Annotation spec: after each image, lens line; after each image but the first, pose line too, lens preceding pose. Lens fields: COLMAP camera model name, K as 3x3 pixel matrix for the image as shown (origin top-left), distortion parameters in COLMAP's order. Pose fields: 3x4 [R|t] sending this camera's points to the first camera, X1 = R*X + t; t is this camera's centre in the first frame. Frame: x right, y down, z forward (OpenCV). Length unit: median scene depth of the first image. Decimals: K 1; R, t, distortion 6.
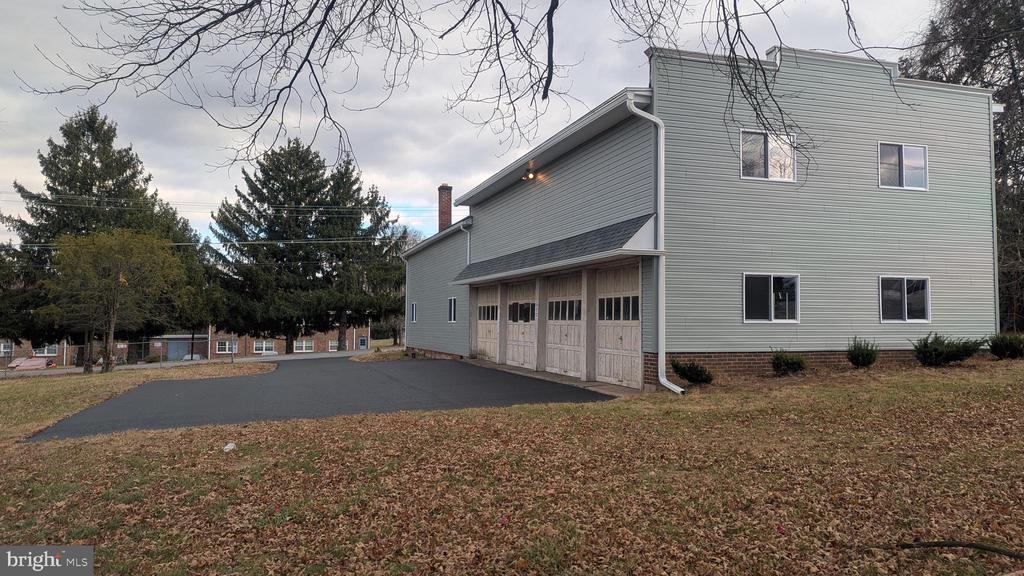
lens RADIAL K [[719.0, 0, 507.3], [0, 719.0, 287.4], [0, 0, 1]] dist [0.032887, 0.002565]
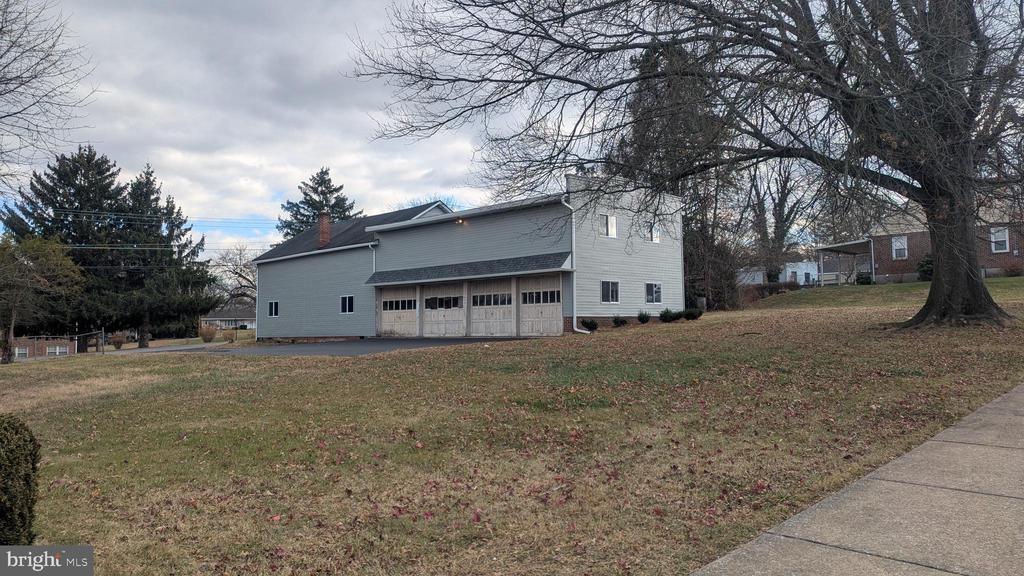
lens RADIAL K [[719.0, 0, 514.3], [0, 719.0, 290.0], [0, 0, 1]] dist [0.032887, 0.002565]
pose [[0.883403, 0.005810, 0.468579, -0.790387], [-0.002476, 0.999967, -0.007730, 0.023256], [-0.468608, 0.005669, 0.883388, -0.676514]]
